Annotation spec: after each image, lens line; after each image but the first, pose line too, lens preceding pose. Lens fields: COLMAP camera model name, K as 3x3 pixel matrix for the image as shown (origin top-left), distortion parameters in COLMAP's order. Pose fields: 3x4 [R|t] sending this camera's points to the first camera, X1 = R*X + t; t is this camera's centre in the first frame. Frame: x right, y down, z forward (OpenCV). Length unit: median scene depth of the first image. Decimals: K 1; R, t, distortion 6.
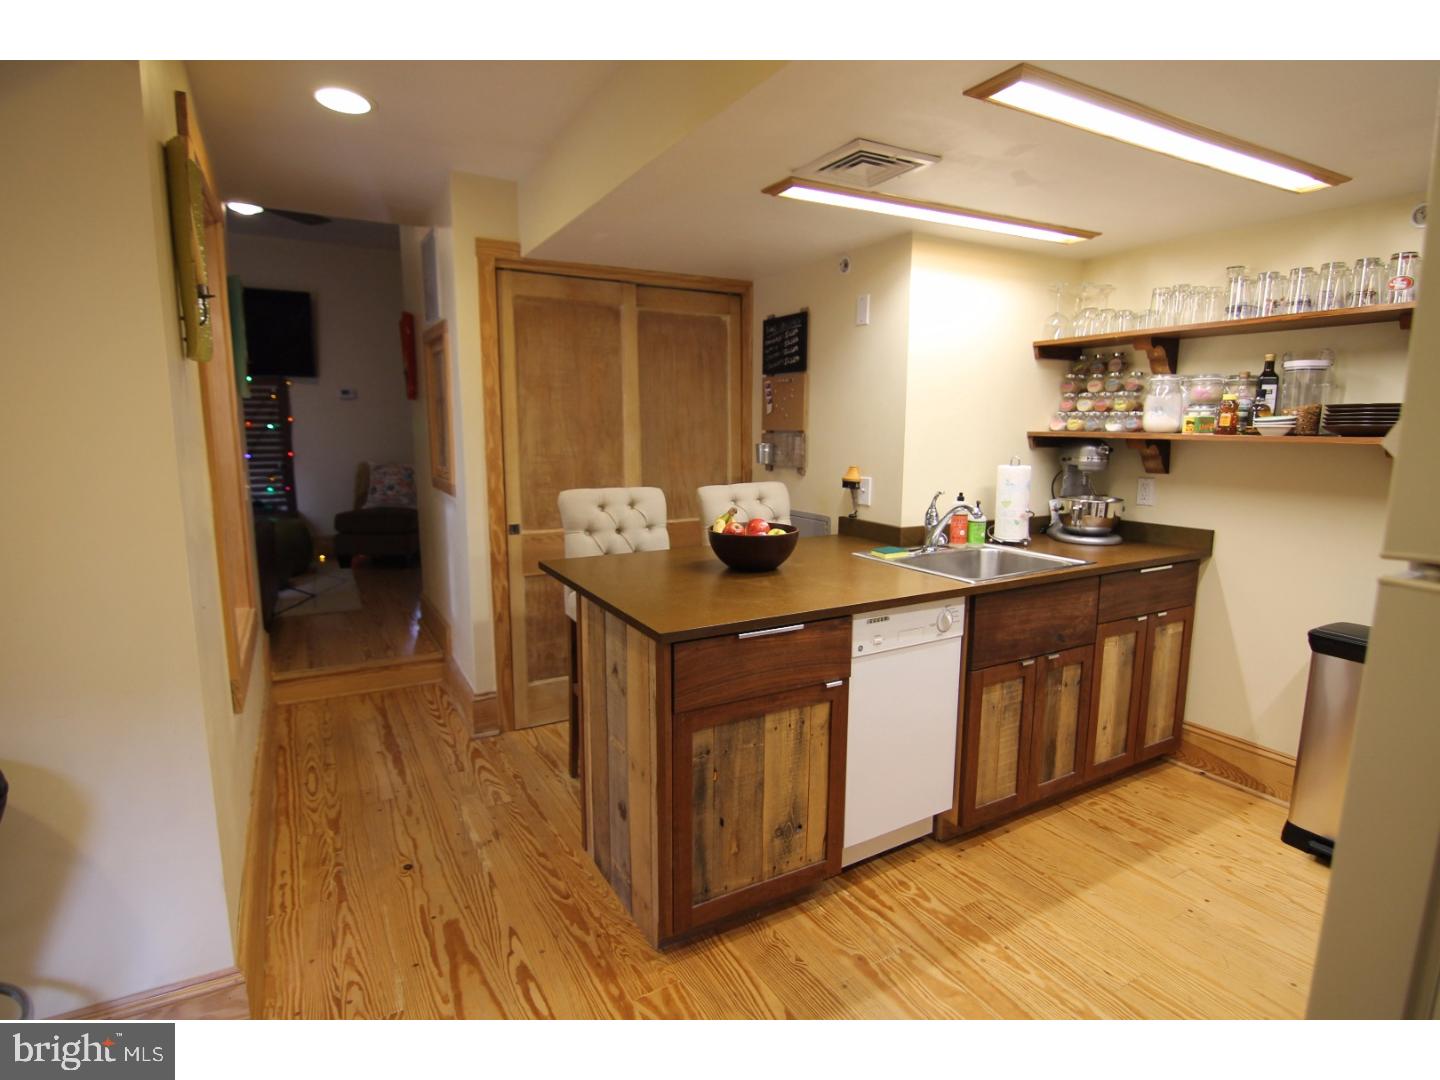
lens RADIAL K [[739.1, 0, 719.8], [0, 739.1, 537.8], [0, 0, 1]] dist [-0.006050, -0.011837]
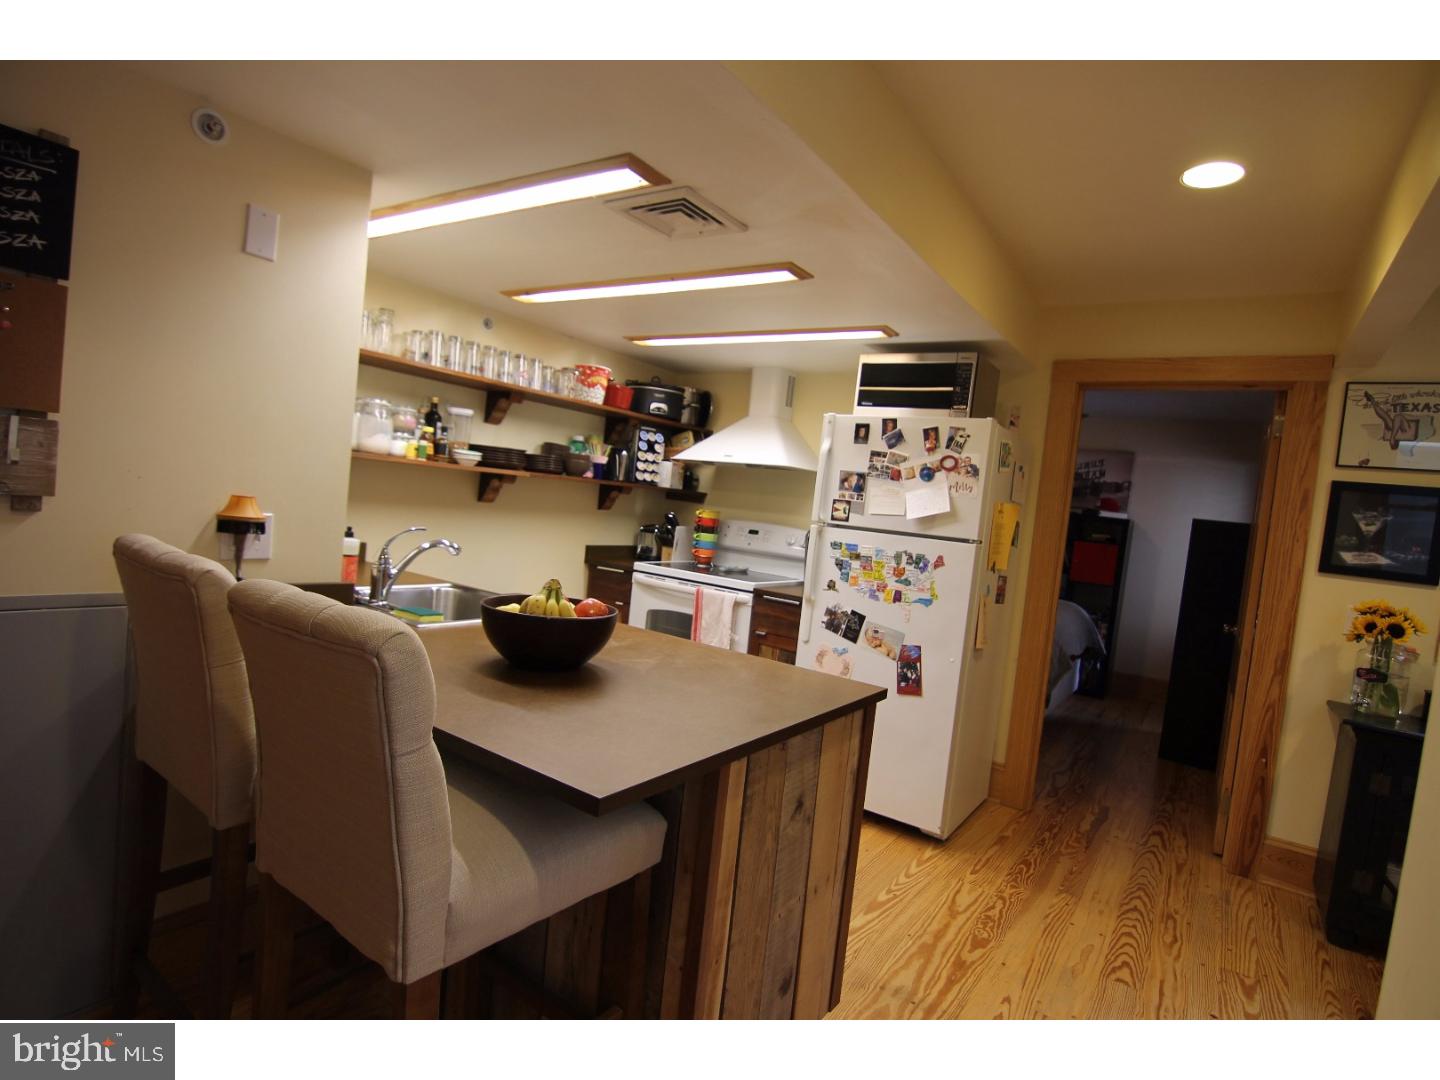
lens RADIAL K [[739.1, 0, 719.9], [0, 739.1, 536.9], [0, 0, 1]] dist [-0.006050, -0.011837]
pose [[-0.432225, -0.092359, 0.897024, -0.554595], [0.032636, 0.992487, 0.117914, -0.133363], [-0.901175, 0.080241, -0.425964, 1.012255]]
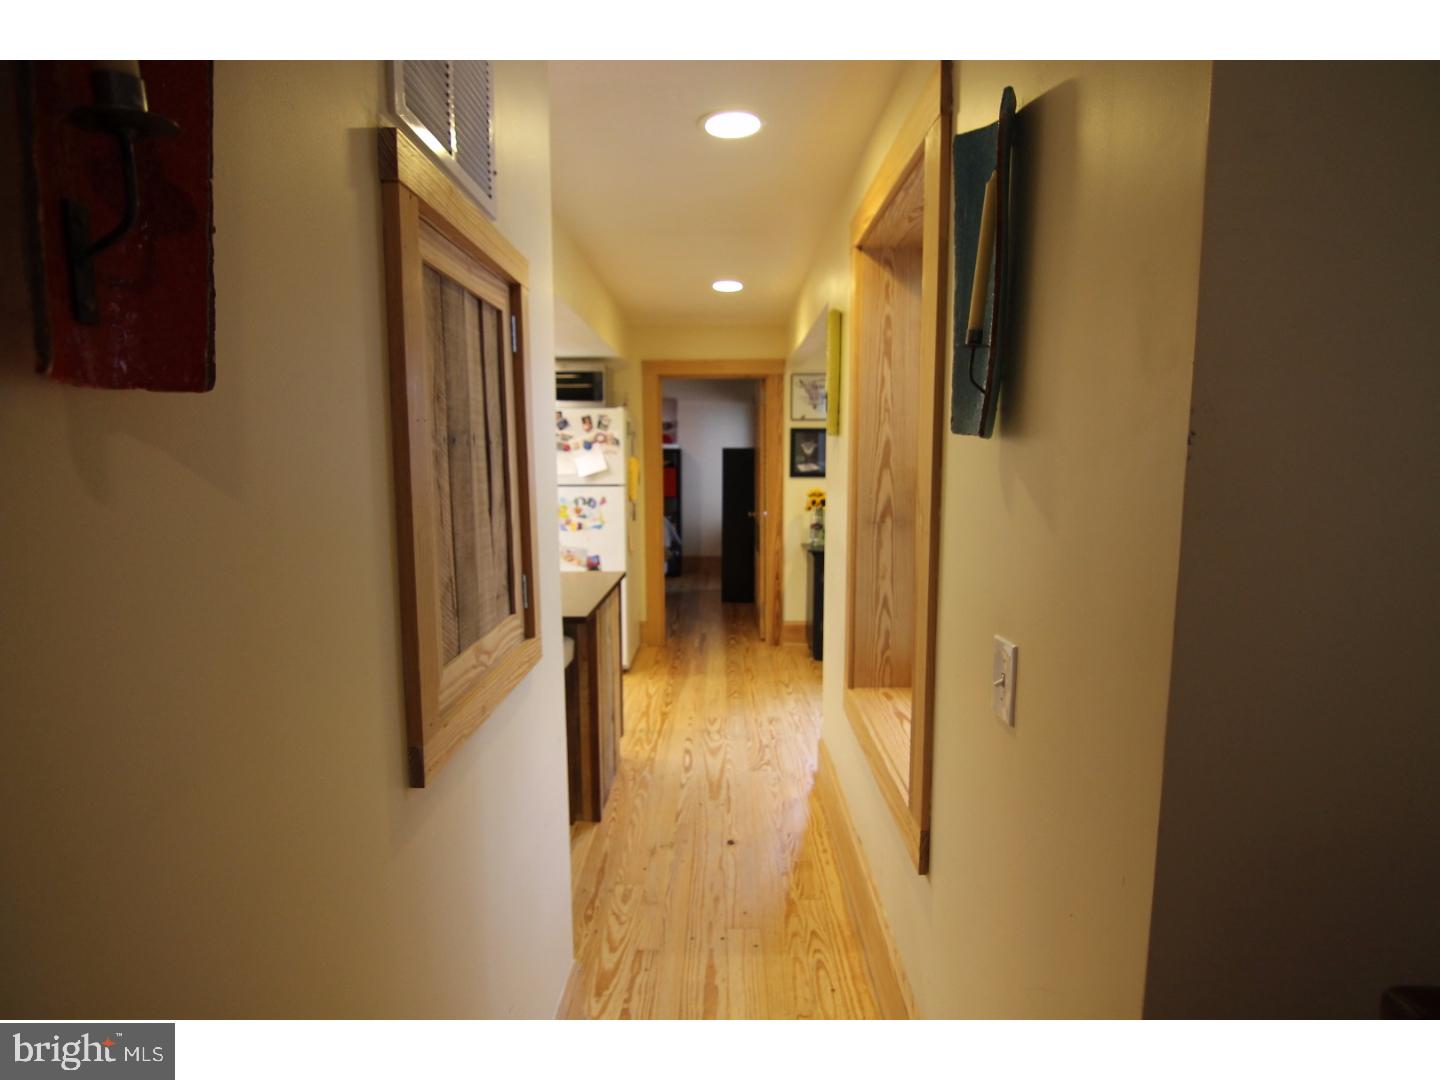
lens RADIAL K [[739.1, 0, 717.8], [0, 739.1, 534.4], [0, 0, 1]] dist [-0.006050, -0.011837]
pose [[-0.865122, -0.055174, 0.498517, -0.816866], [0.077577, 0.967251, 0.241677, -0.276287], [-0.495526, 0.247753, -0.832510, 1.578191]]
